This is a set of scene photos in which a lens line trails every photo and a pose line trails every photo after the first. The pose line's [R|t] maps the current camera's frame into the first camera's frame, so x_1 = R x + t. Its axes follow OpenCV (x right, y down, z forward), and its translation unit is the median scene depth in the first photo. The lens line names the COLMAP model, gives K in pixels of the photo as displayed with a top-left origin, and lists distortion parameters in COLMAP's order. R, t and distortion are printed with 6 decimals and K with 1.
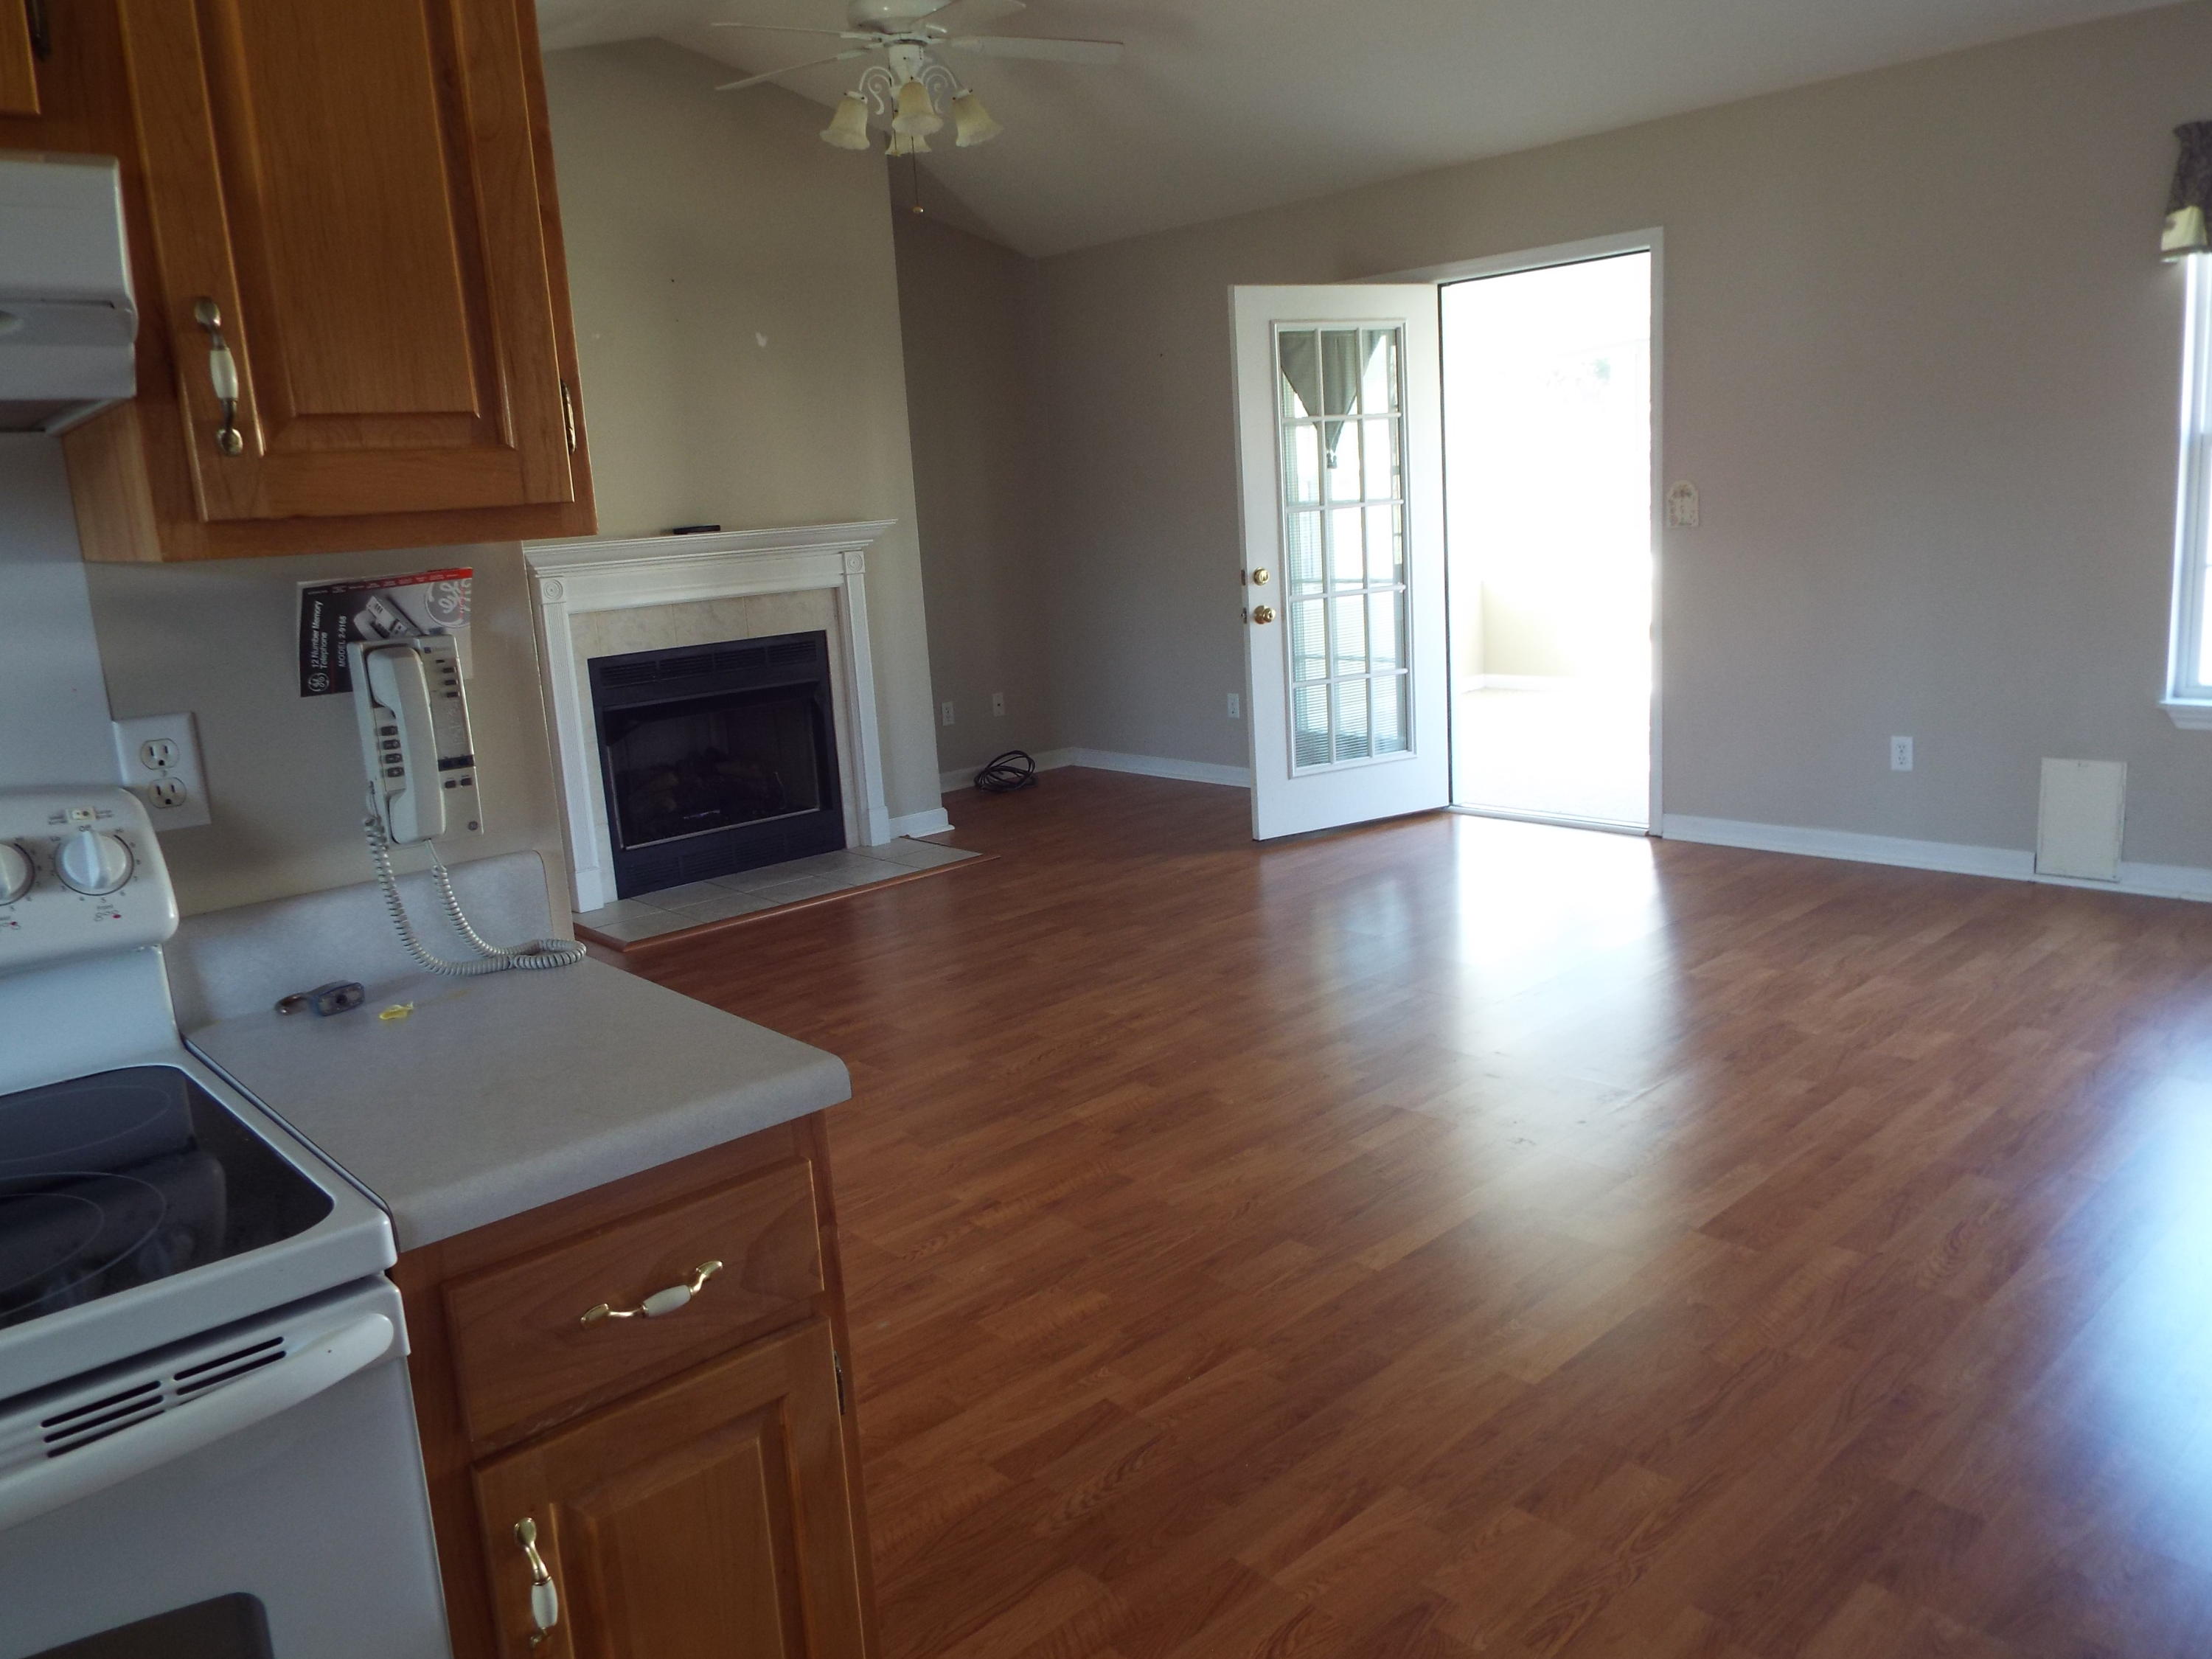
lens RADIAL K [[1621.8, 0, 1112.5], [0, 1621.8, 823.5], [0, 0, 1]] dist [-0.023641, 0.029796]
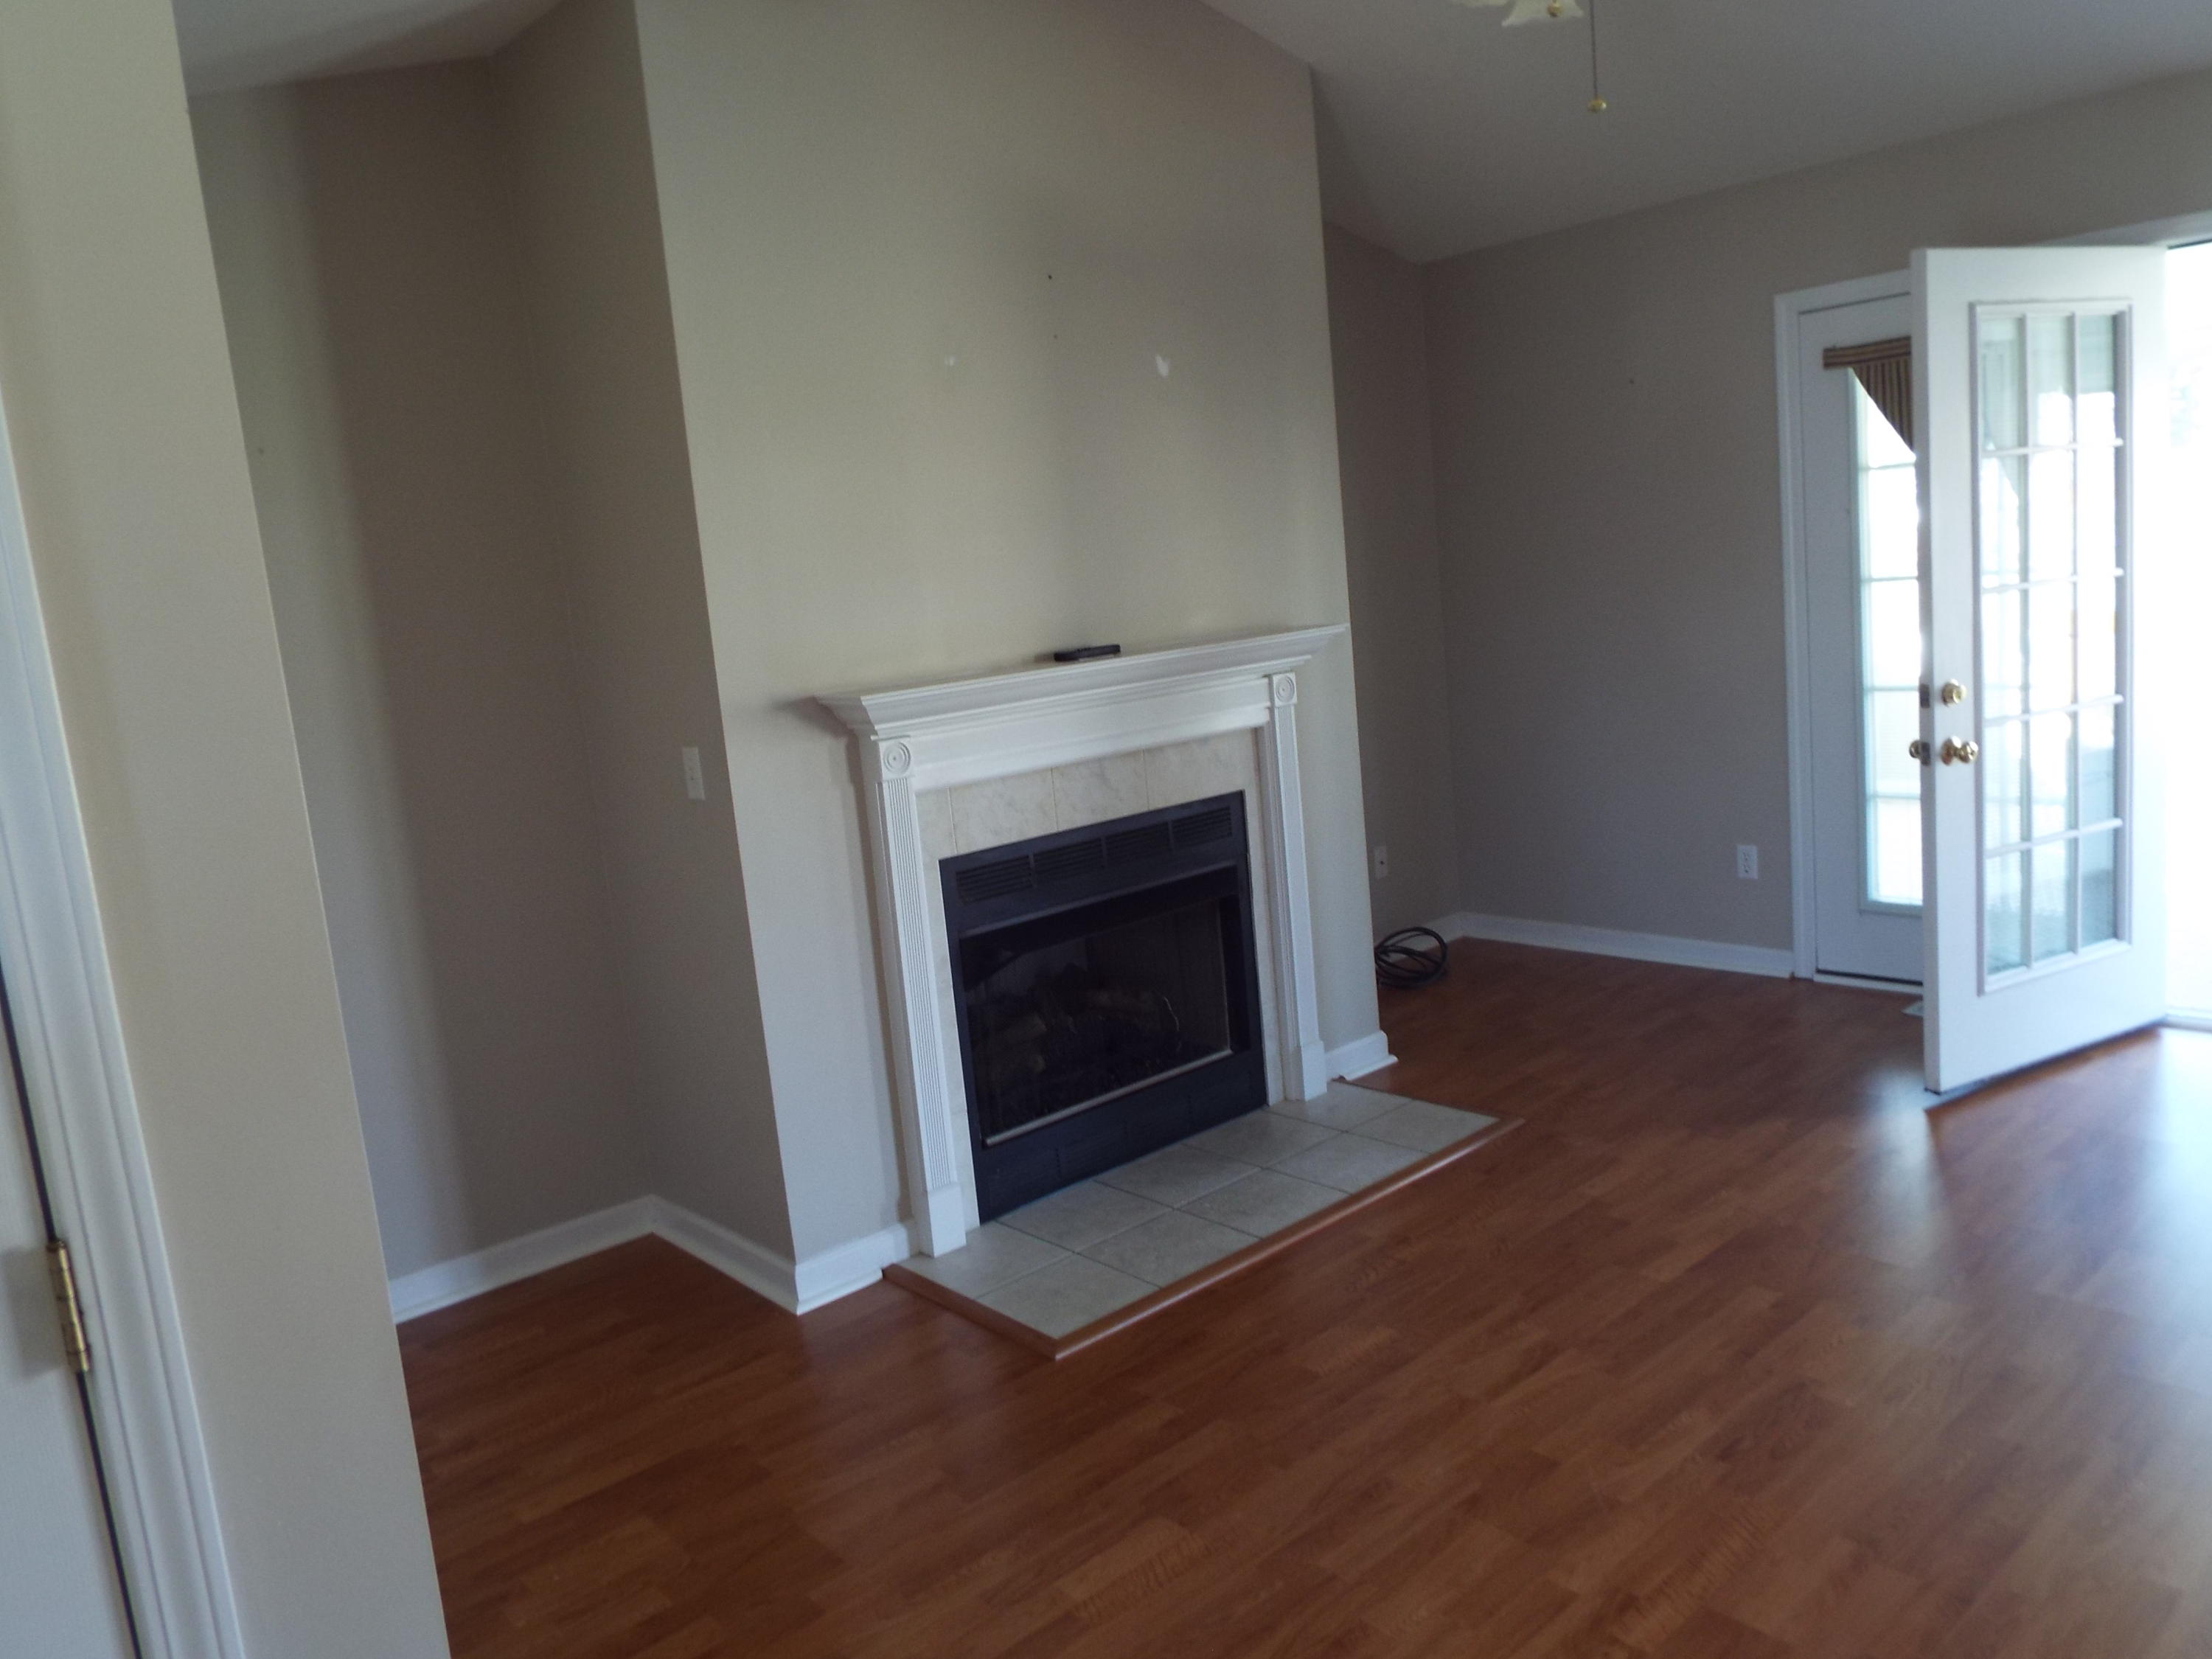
lens RADIAL K [[1621.8, 0, 1112.5], [0, 1621.8, 823.5], [0, 0, 1]] dist [-0.023641, 0.029796]
pose [[0.999071, -0.032435, -0.028379, -0.241441], [0.031104, 0.998451, -0.046129, -0.085986], [0.029831, 0.045203, 0.998532, 0.363924]]
